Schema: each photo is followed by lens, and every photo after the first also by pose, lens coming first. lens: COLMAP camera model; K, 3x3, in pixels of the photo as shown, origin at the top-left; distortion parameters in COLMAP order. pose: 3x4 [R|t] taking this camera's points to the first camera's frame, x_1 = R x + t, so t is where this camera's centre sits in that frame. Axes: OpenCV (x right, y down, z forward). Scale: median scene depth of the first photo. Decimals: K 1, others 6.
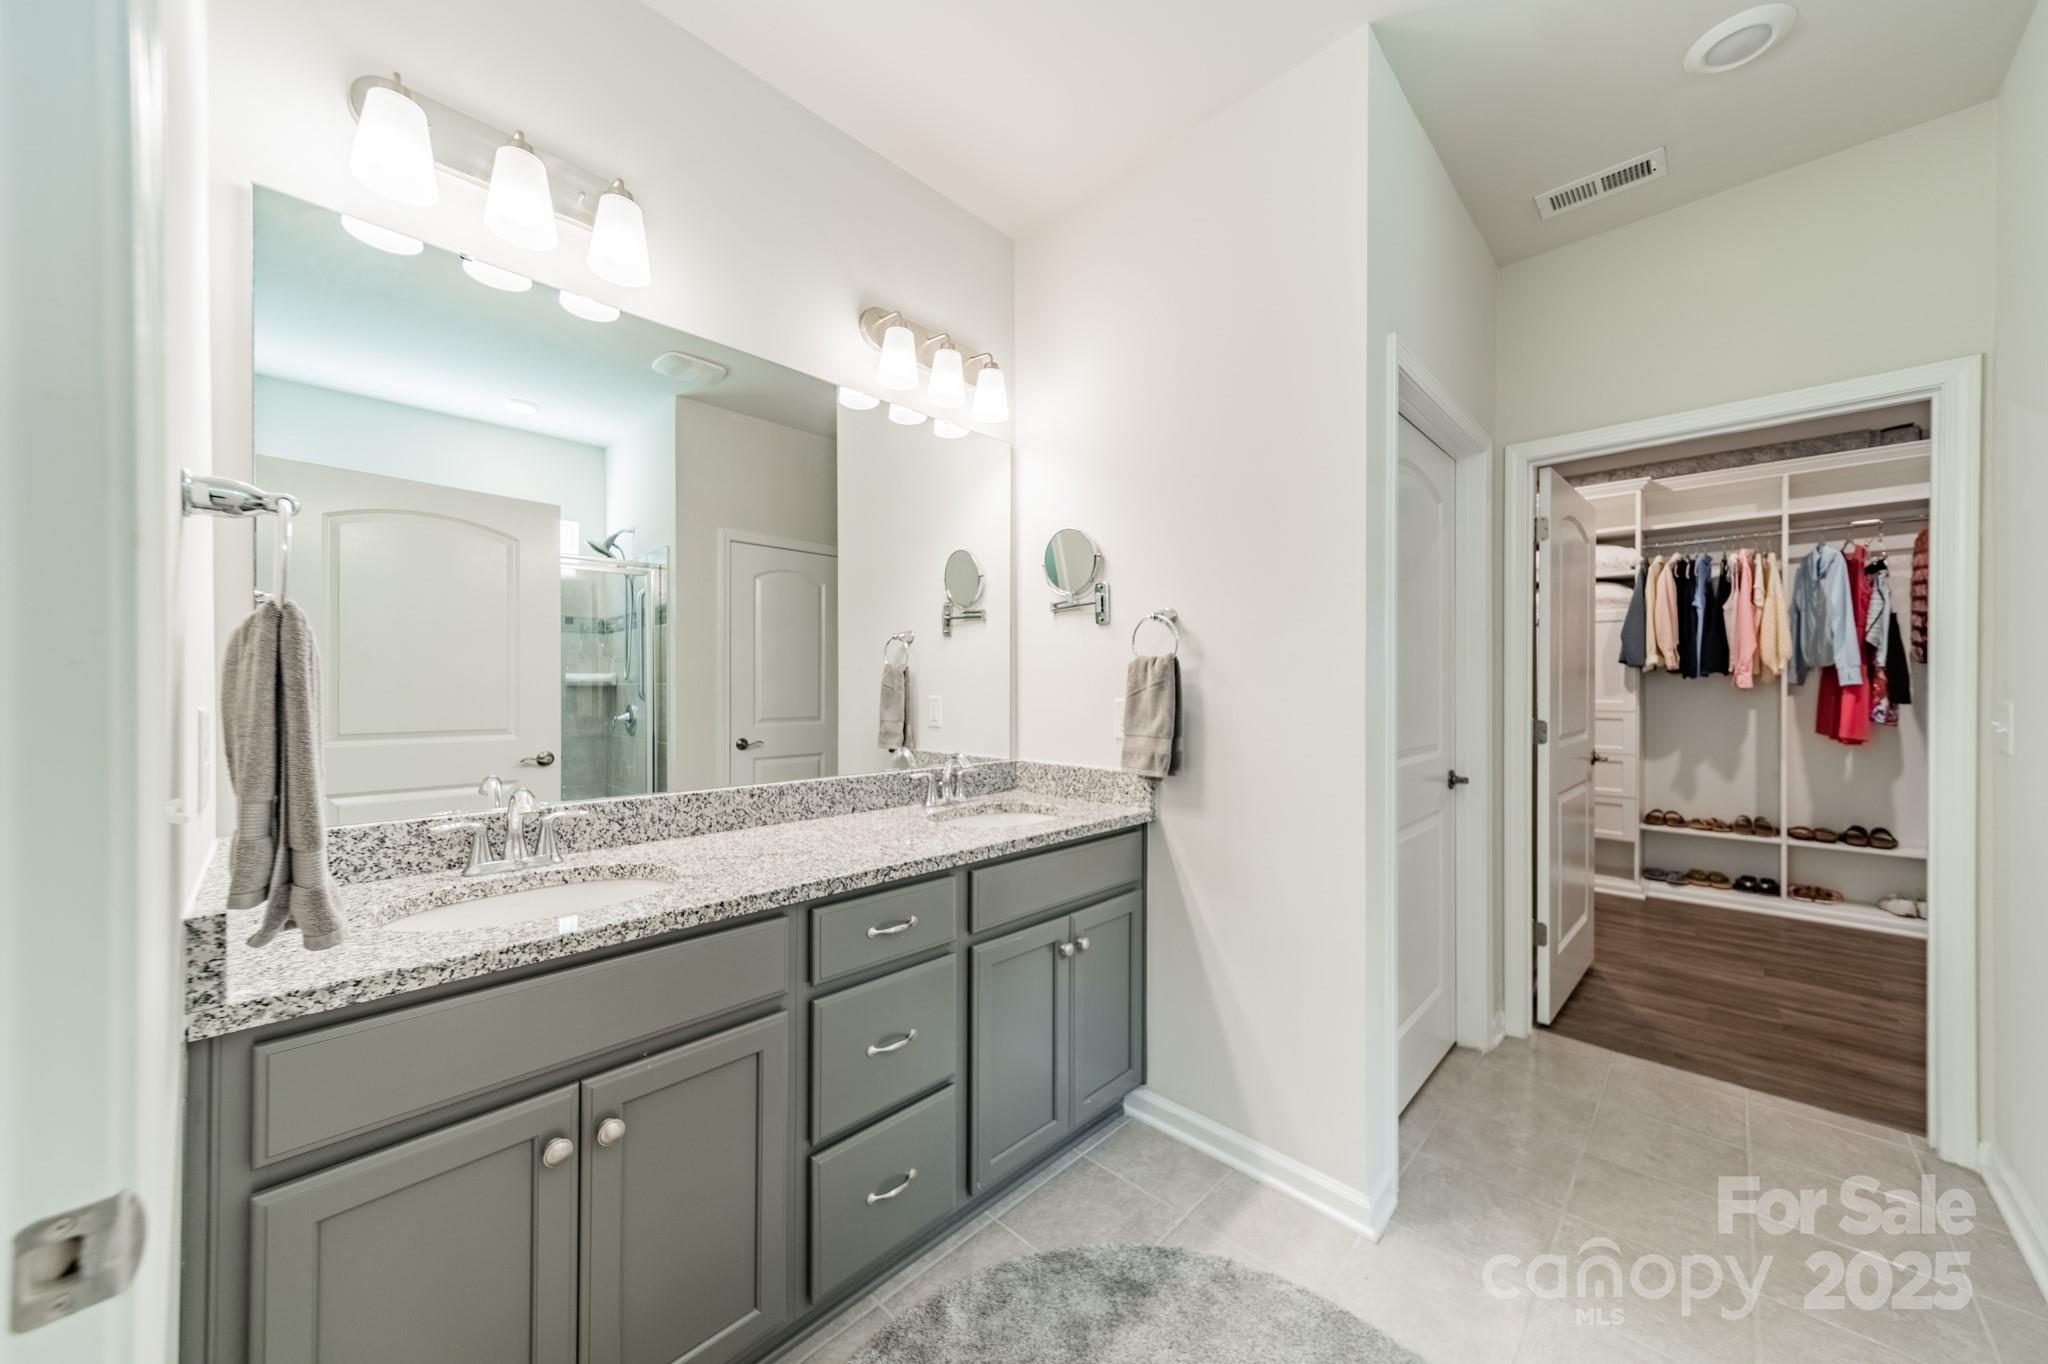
lens RADIAL K [[716.4, 0, 1032.3], [0, 716.4, 688.6], [0, 0, 1]] dist [0.000967, -0.000048]
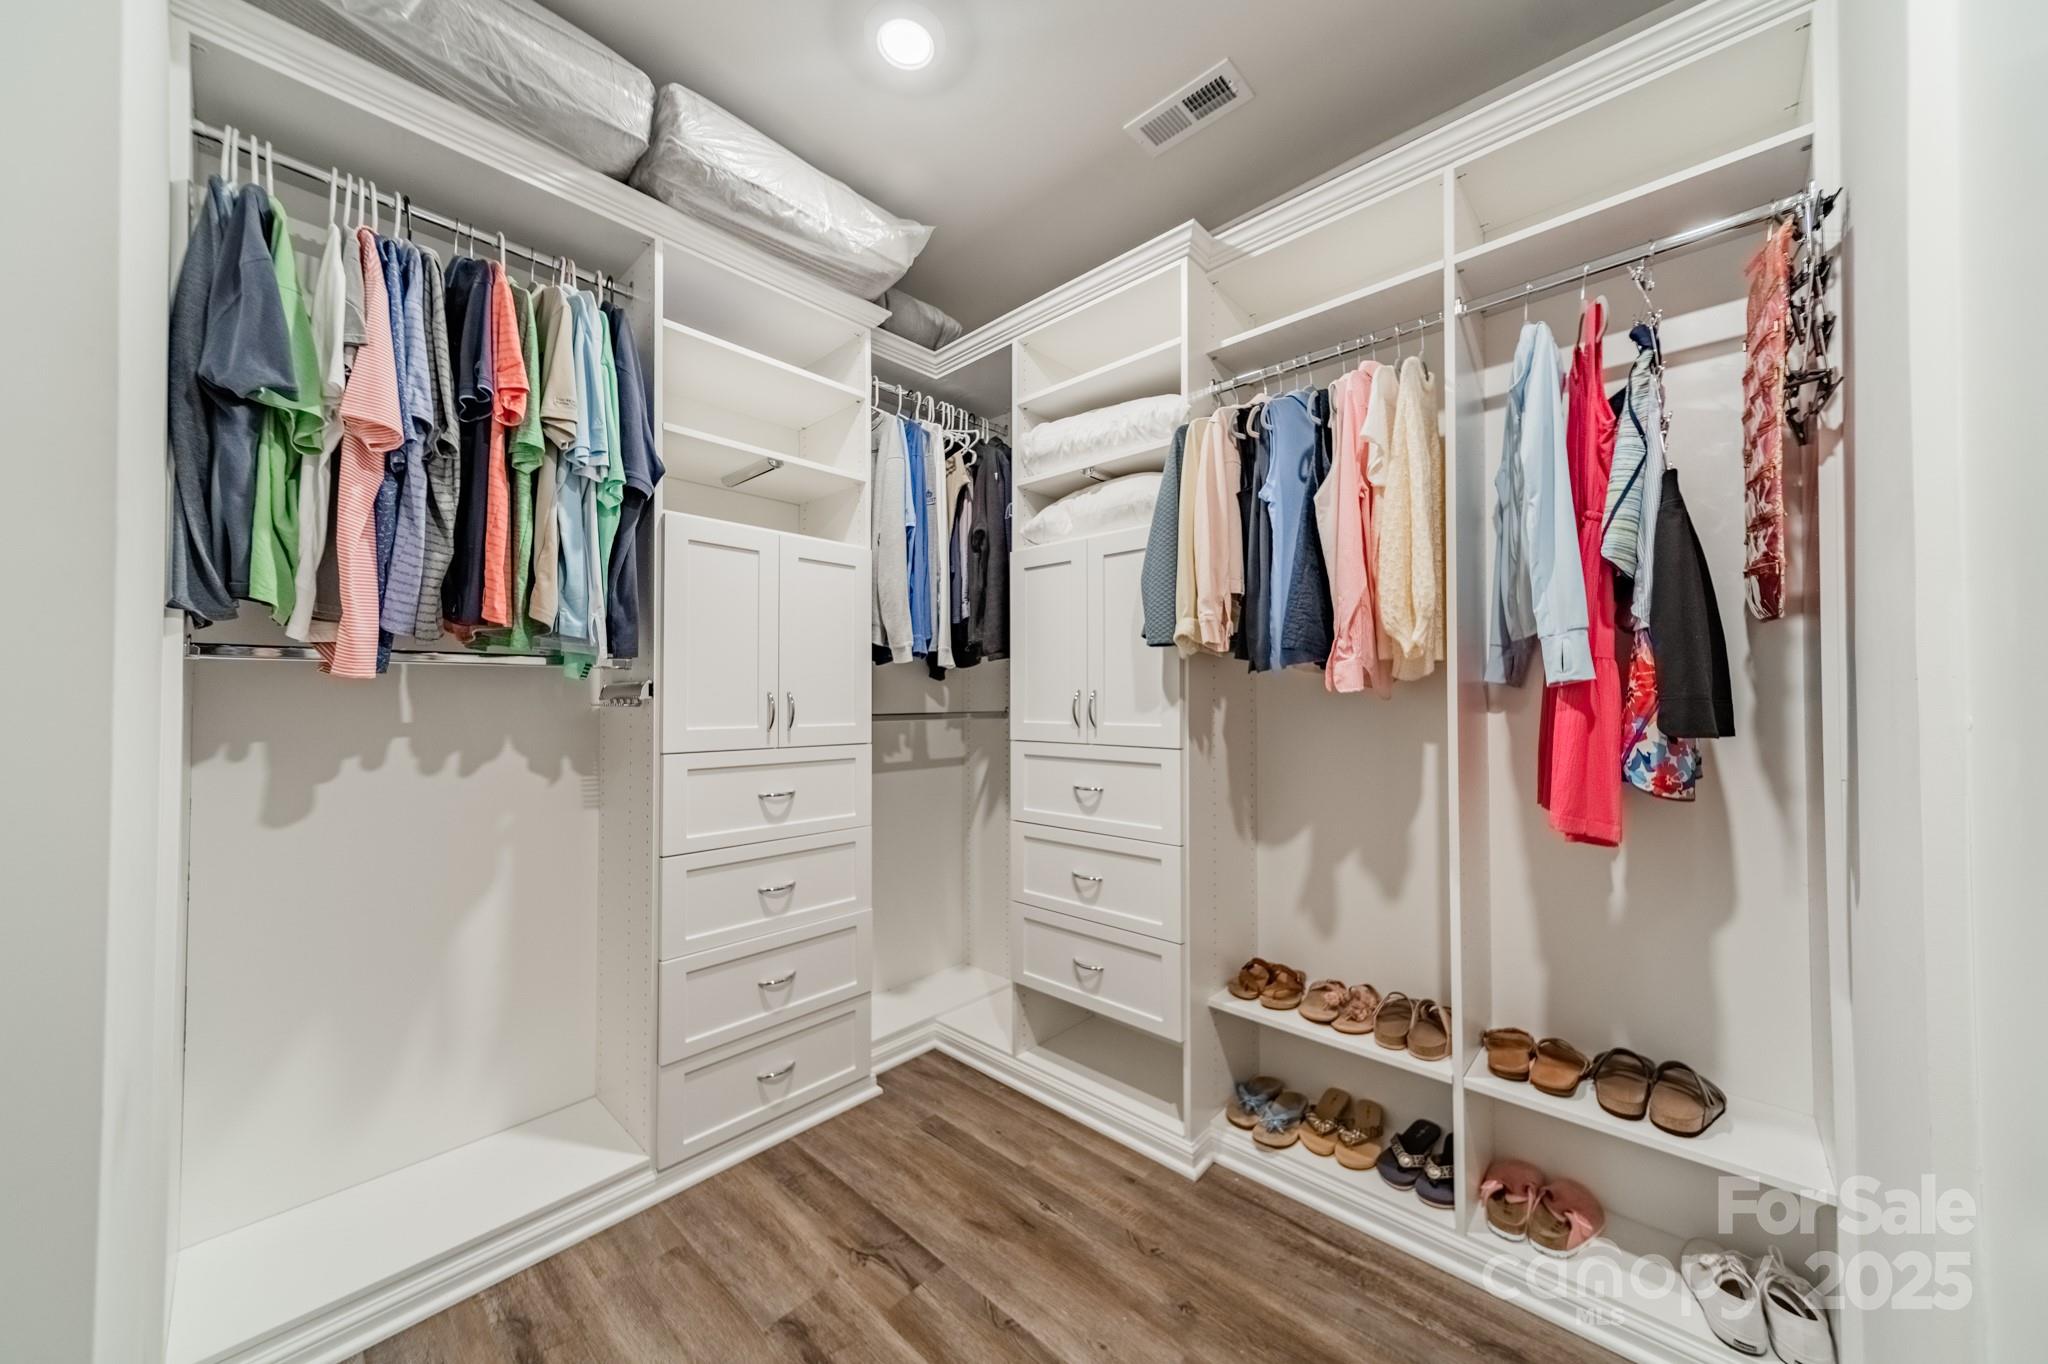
lens RADIAL K [[716.4, 0, 1032.3], [0, 716.4, 688.6], [0, 0, 1]] dist [0.000967, -0.000048]
pose [[0.999881, -0.003715, 0.014946, 0.797608], [0.003996, 0.999815, -0.018837, 0.003281], [-0.014873, 0.018895, 0.999711, 0.595005]]
